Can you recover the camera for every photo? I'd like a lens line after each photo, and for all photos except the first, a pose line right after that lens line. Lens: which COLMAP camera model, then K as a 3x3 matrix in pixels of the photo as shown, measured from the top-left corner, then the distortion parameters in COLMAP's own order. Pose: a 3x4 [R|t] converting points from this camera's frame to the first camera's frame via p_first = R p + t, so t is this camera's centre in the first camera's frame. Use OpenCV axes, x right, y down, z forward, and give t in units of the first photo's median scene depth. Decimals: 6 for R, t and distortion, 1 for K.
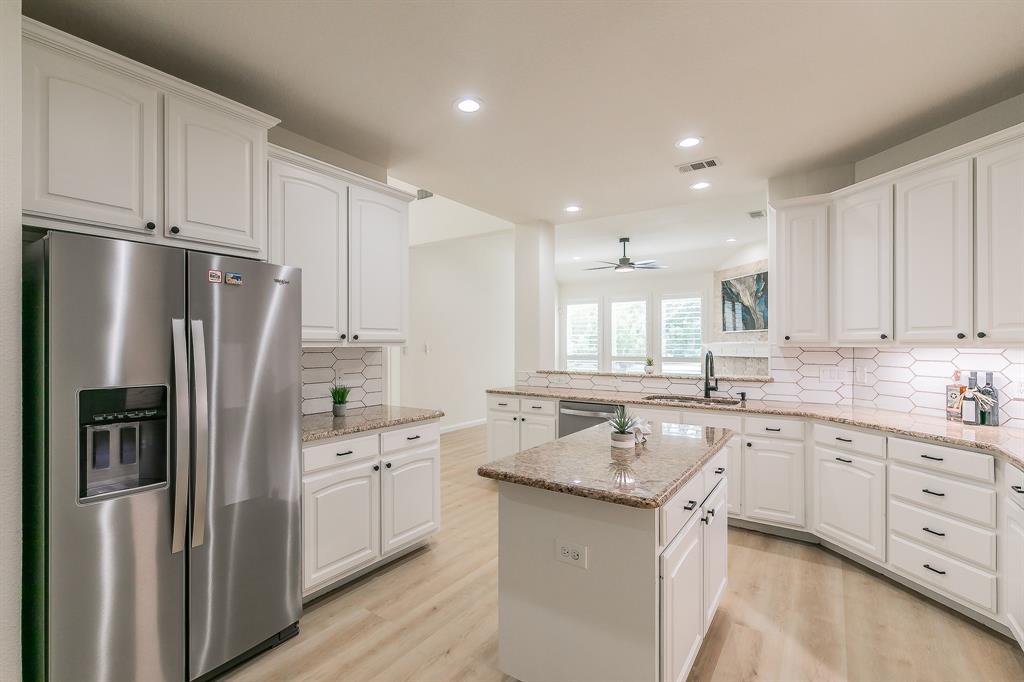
lens RADIAL K [[473.4, 0, 512.0], [0, 473.4, 341.0], [0, 0, 1]] dist [0.001023, -0.000388]
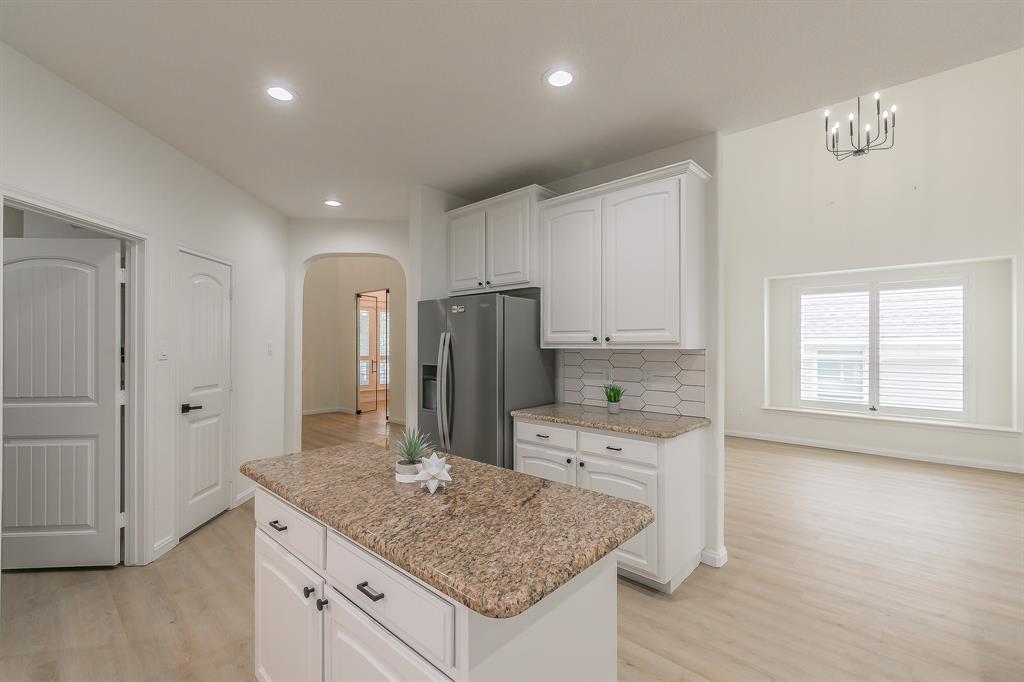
lens RADIAL K [[438.9, 0, 512.0], [0, 438.9, 341.0], [0, 0, 1]] dist [-0.001210, -0.000006]
pose [[-0.142410, -0.004233, -0.989799, 0.676524], [0.004310, 0.999979, -0.004897, -0.000699], [0.989798, -0.004964, -0.142389, 0.946796]]
